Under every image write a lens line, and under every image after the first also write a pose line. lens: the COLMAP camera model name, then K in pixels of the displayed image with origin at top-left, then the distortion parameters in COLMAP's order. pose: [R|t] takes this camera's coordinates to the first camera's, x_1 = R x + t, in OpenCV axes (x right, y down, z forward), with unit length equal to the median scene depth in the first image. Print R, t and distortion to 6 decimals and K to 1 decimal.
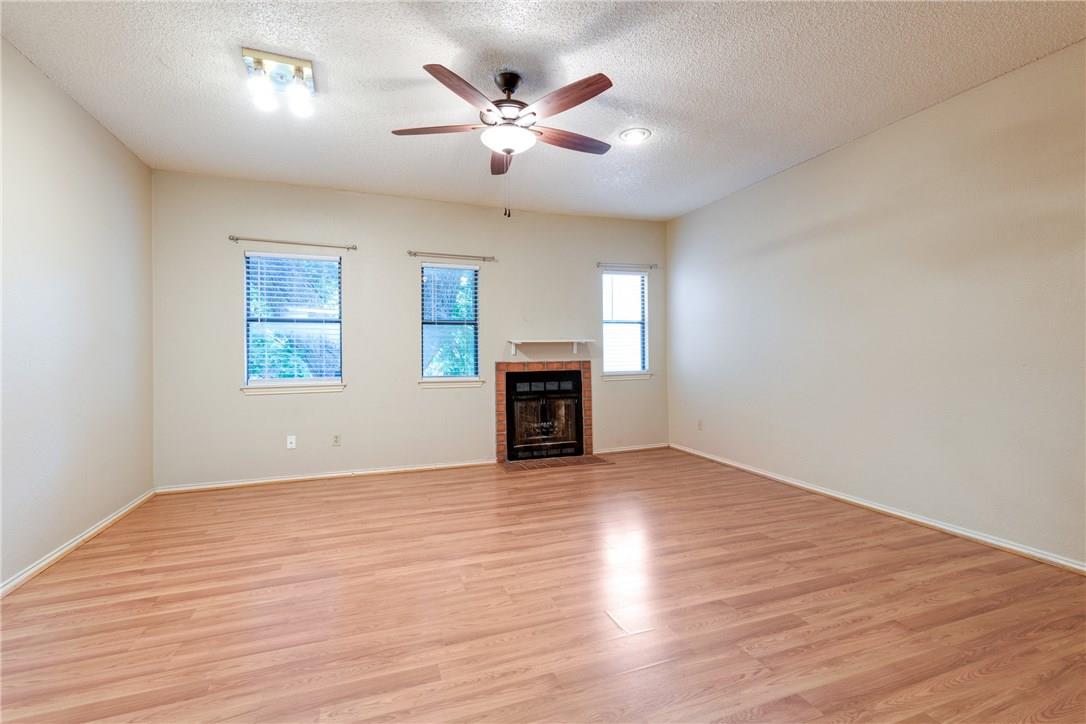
lens RADIAL K [[486.1, 0, 544.7], [0, 486.1, 354.5], [0, 0, 1]] dist [0.008858, -0.001727]
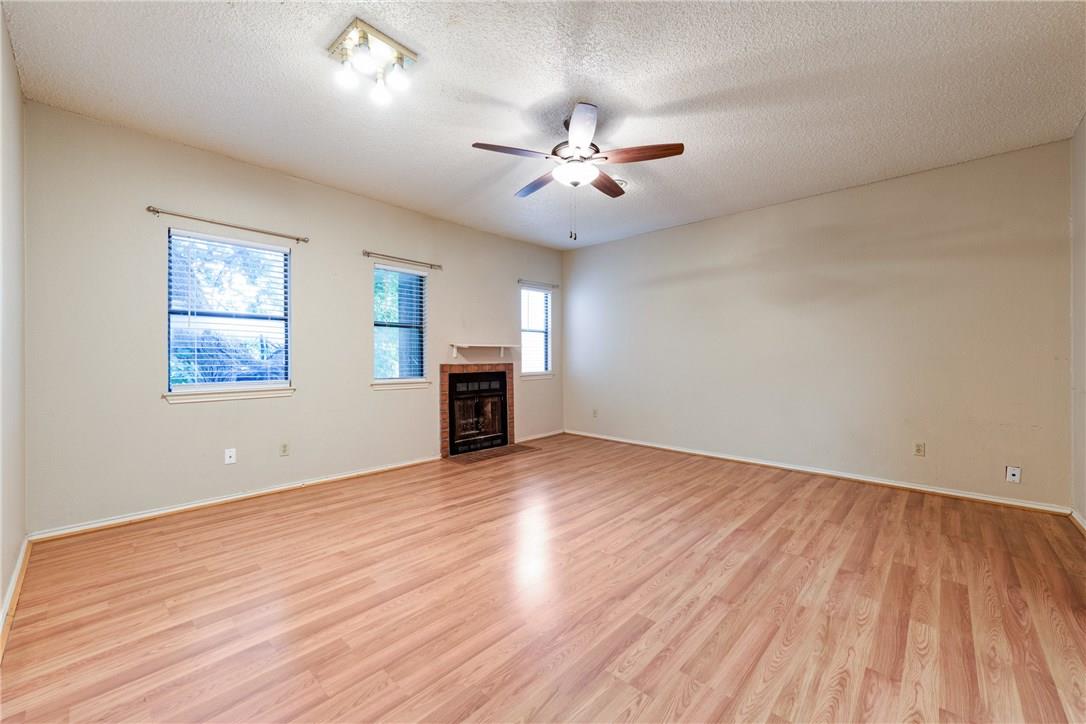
lens RADIAL K [[426.4, 0, 547.3], [0, 426.4, 361.3], [0, 0, 1]] dist [0.009637, -0.002325]
pose [[0.890752, 0.004658, 0.454465, -0.363504], [-0.007297, 0.999965, 0.004053, 0.004454], [-0.454431, -0.006926, 0.890755, 0.066993]]
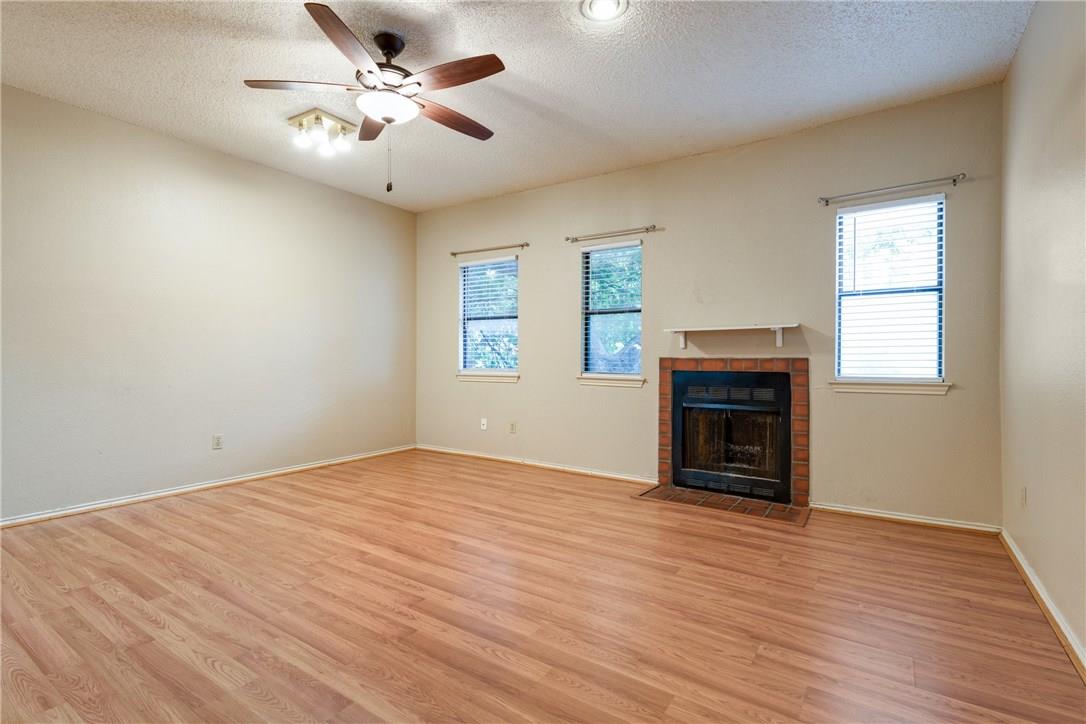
lens RADIAL K [[517.5, 0, 538.9], [0, 517.5, 361.9], [0, 0, 1]] dist [0.012764, -0.004070]
pose [[0.574909, 0.018073, -0.818018, 0.545186], [-0.009878, 0.999836, 0.015147, 0.013574], [0.818158, -0.000628, 0.574993, 0.404929]]
